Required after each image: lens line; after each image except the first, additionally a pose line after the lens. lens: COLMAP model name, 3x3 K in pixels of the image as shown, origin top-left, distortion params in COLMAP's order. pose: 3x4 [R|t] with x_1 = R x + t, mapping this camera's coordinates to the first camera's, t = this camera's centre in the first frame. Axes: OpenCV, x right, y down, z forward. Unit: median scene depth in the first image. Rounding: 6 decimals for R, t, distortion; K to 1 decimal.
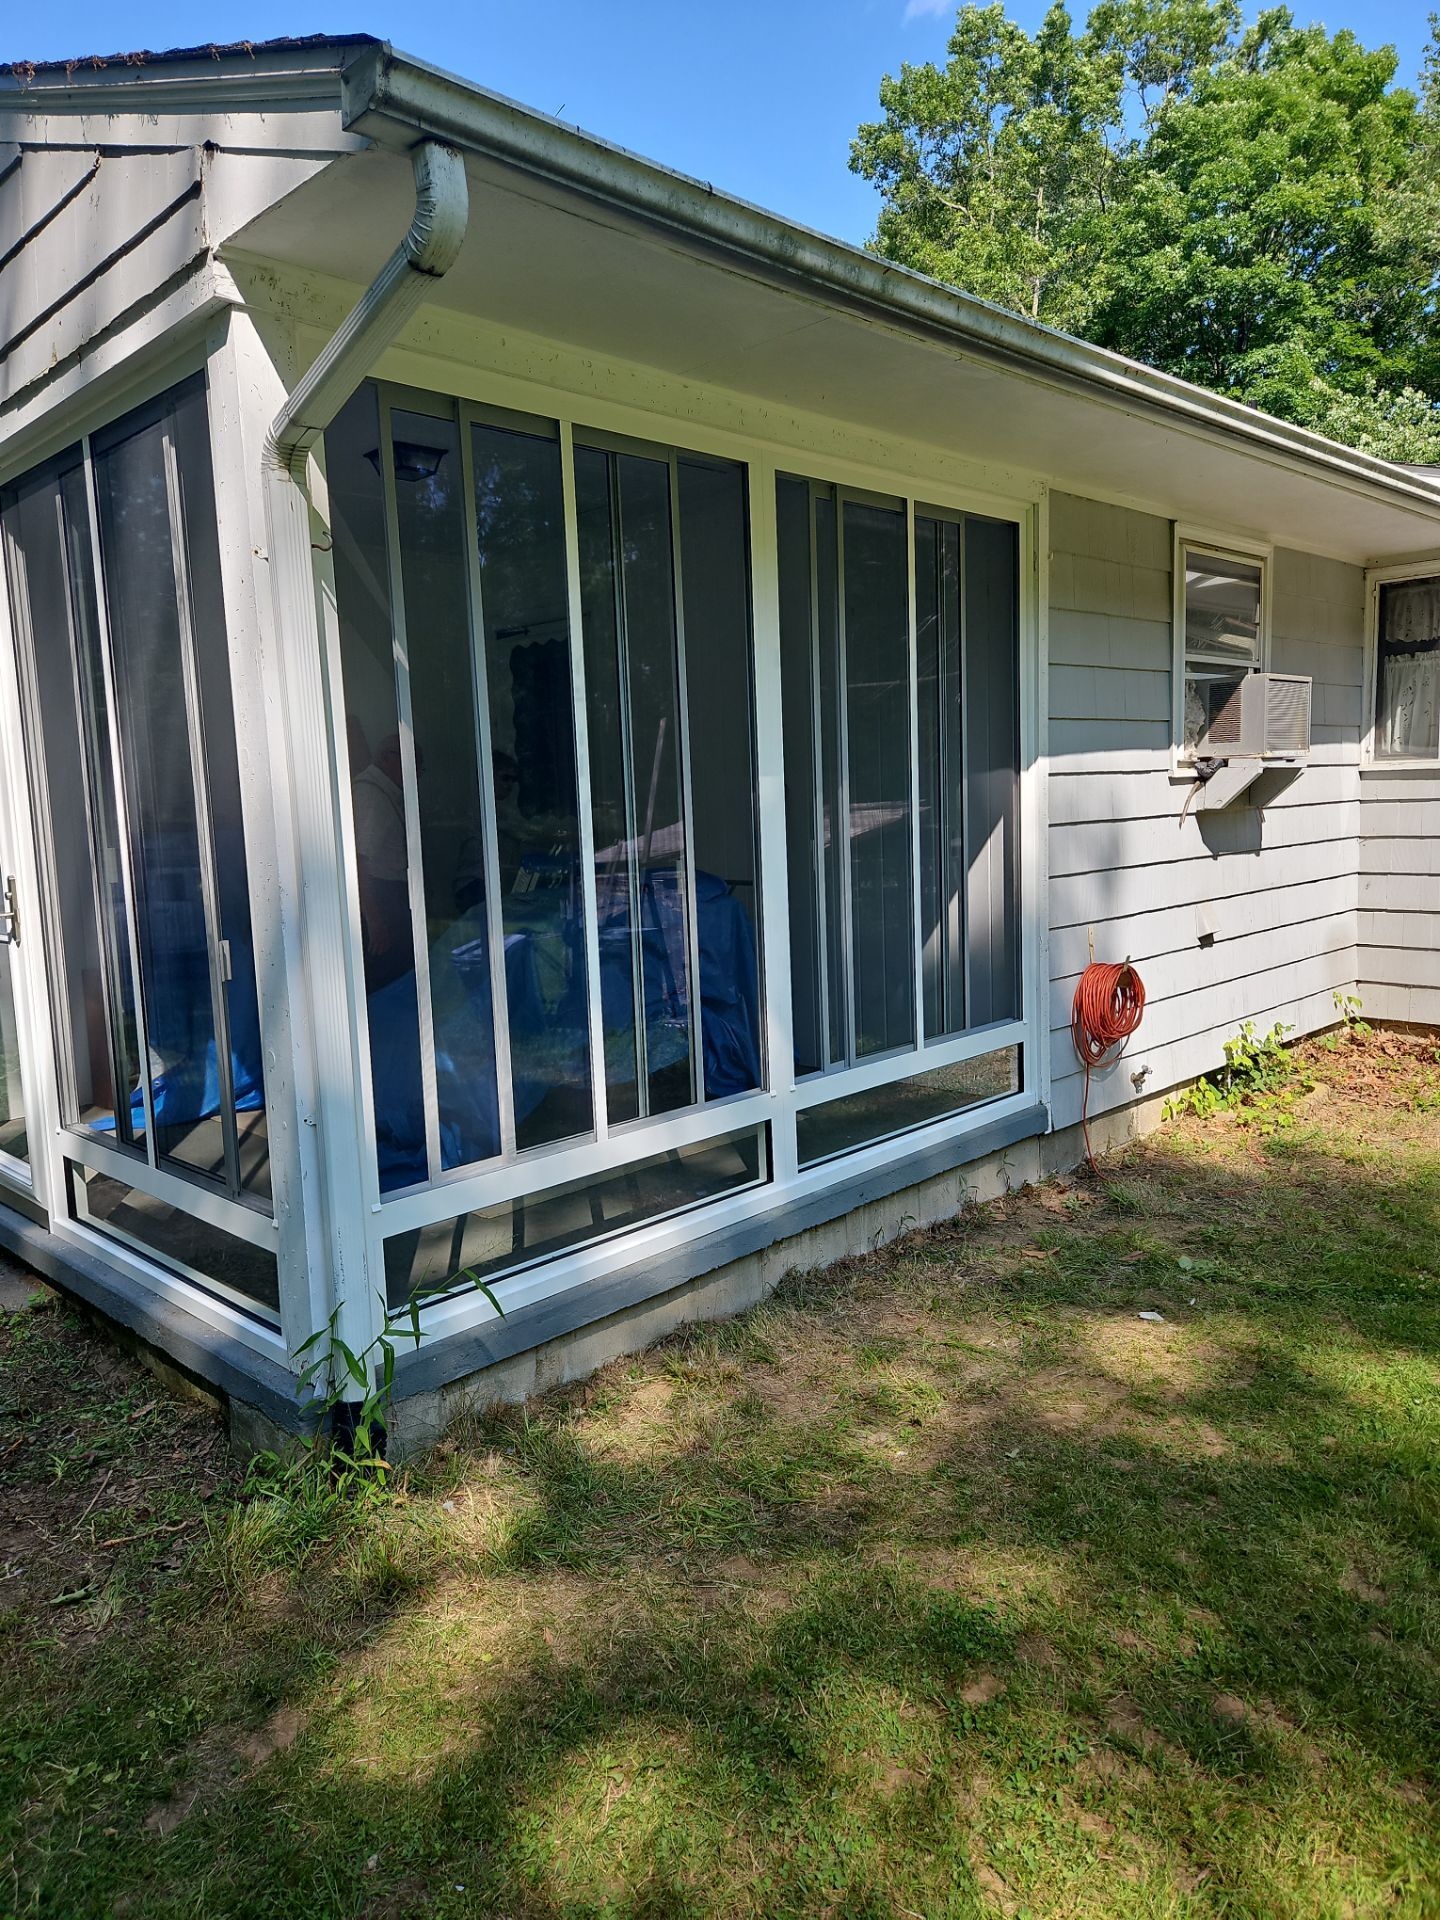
lens RADIAL K [[1289.7, 0, 719.5], [0, 1289.7, 948.2], [0, 0, 1]] dist [0.038831, -0.023607]
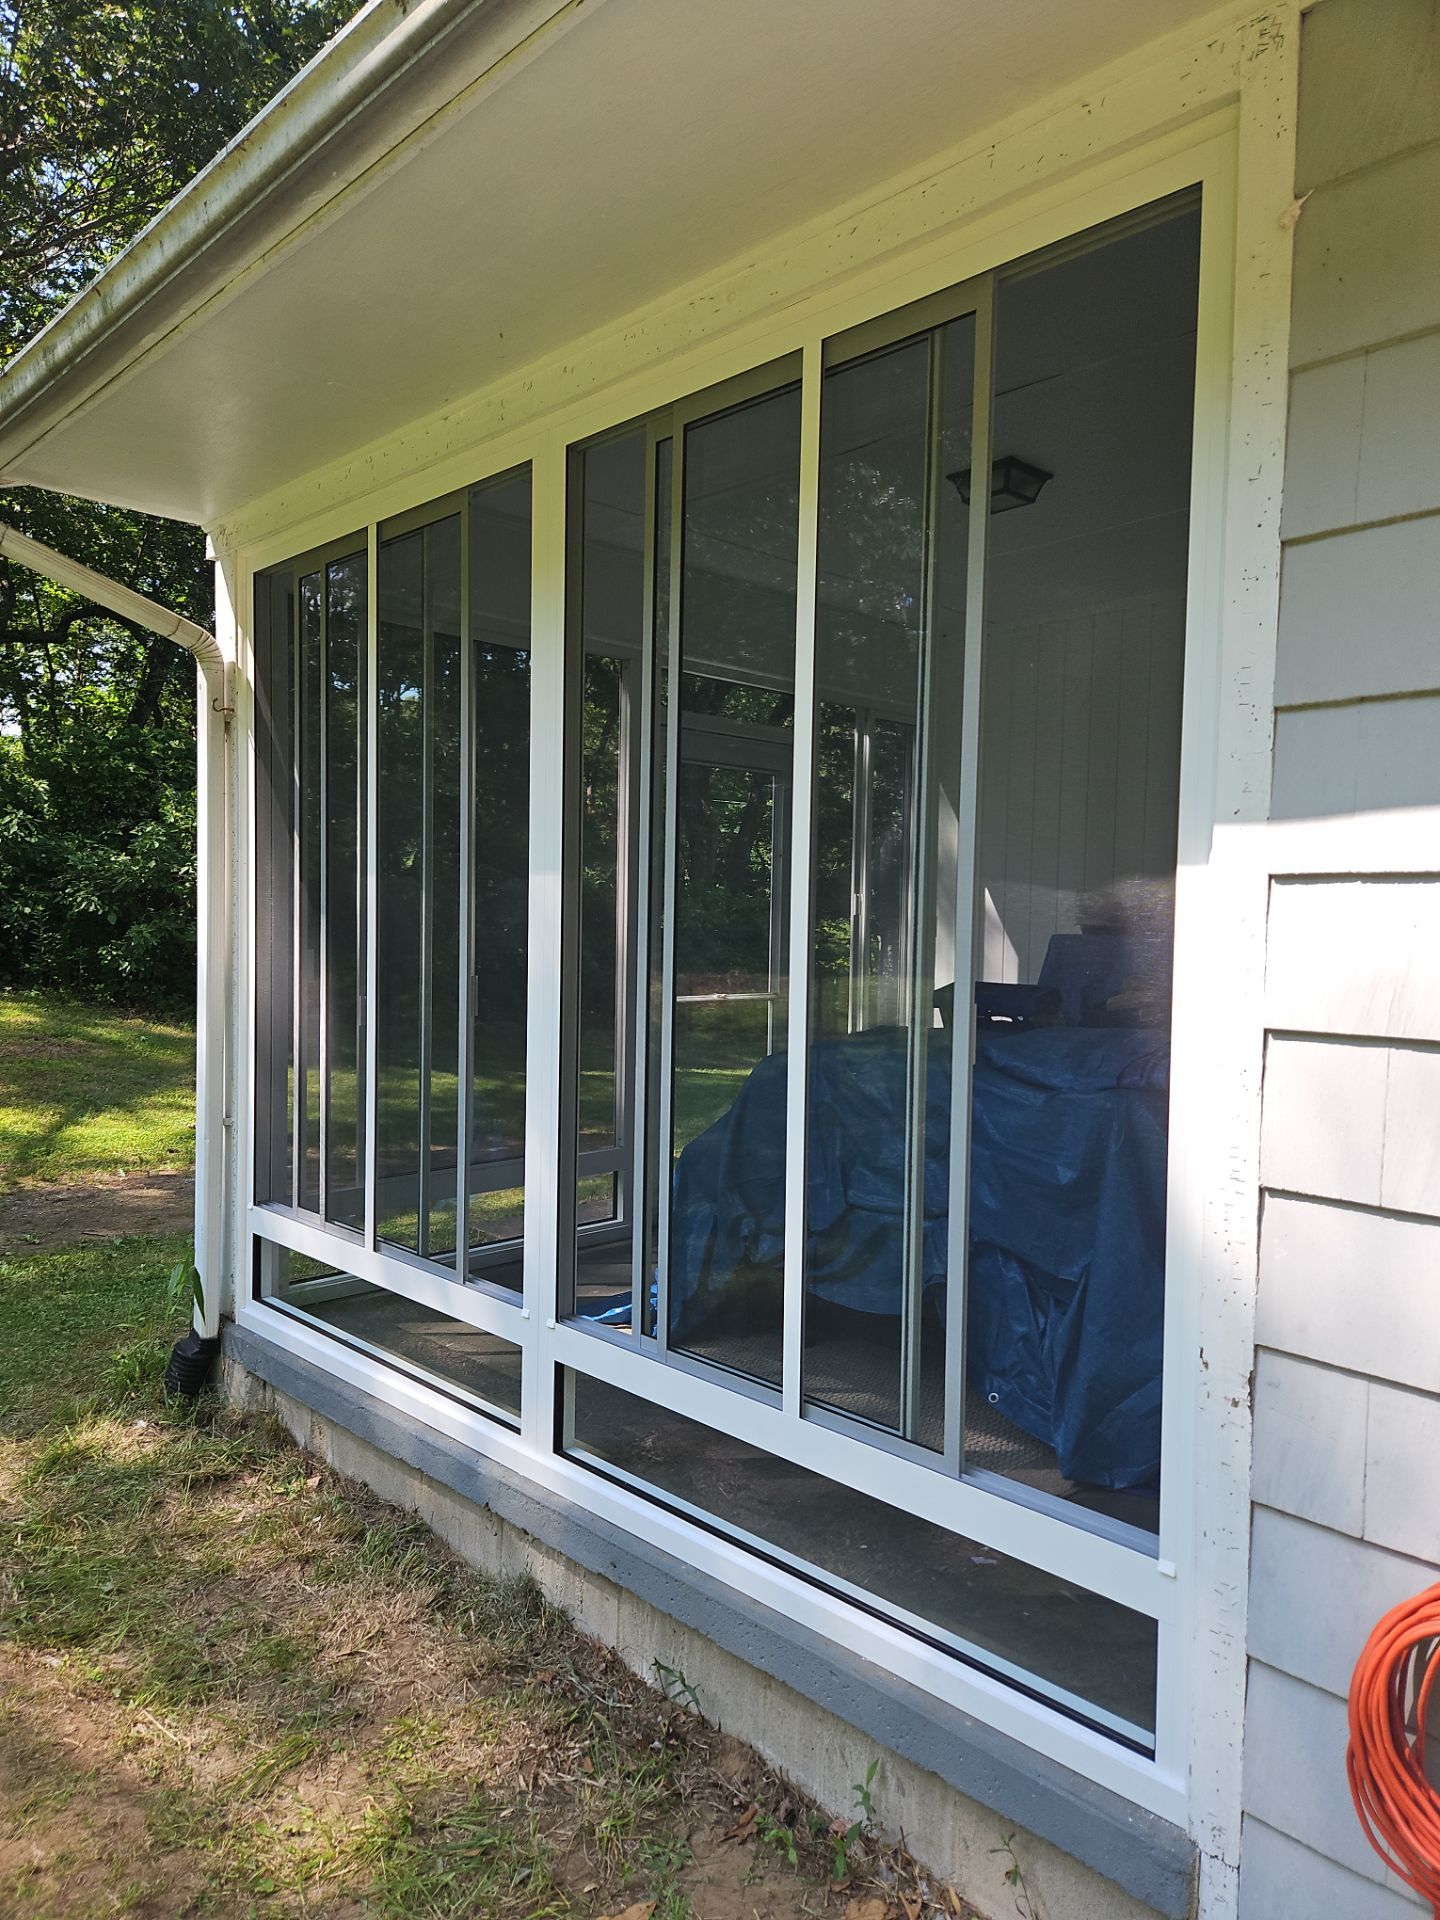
lens RADIAL K [[1259.9, 0, 723.3], [0, 1259.9, 967.9], [0, 0, 1]] dist [0.014217, 0.000561]
pose [[-0.016598, 0.074884, -0.997054, 0.651532], [-0.136104, 0.987740, 0.076450, -0.131104], [0.990556, 0.136972, -0.006202, 0.977243]]
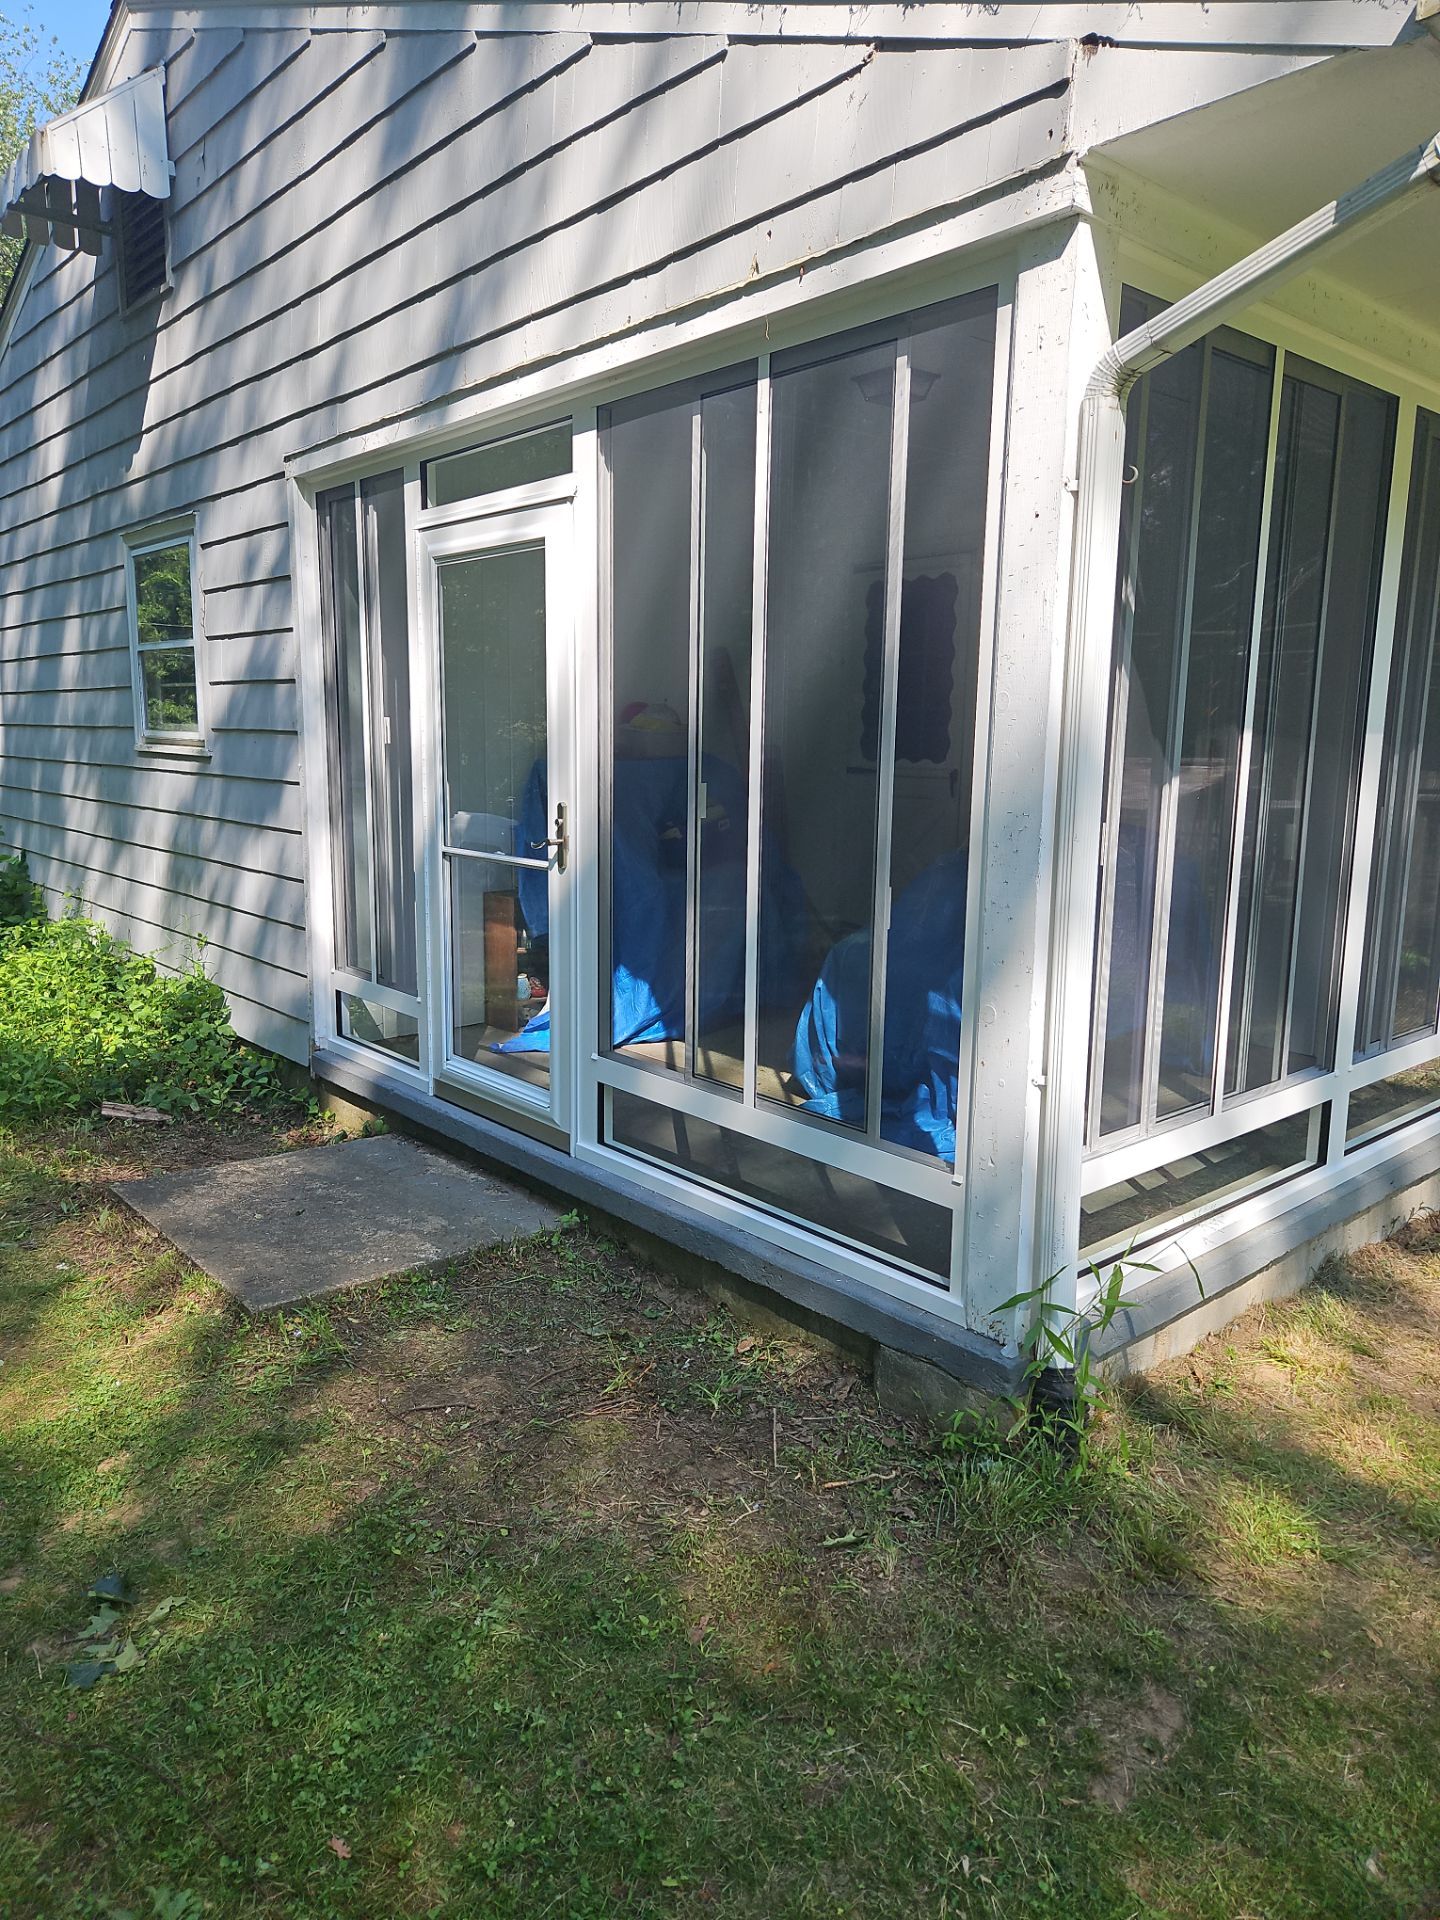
lens RADIAL K [[1289.7, 0, 708.0], [0, 1289.7, 950.6], [0, 0, 1]] dist [0.038831, -0.023607]
pose [[0.995658, 0.063441, -0.068122, -0.322754], [-0.059892, 0.996800, 0.052933, -0.000345], [0.071262, -0.048624, 0.996272, 0.013407]]
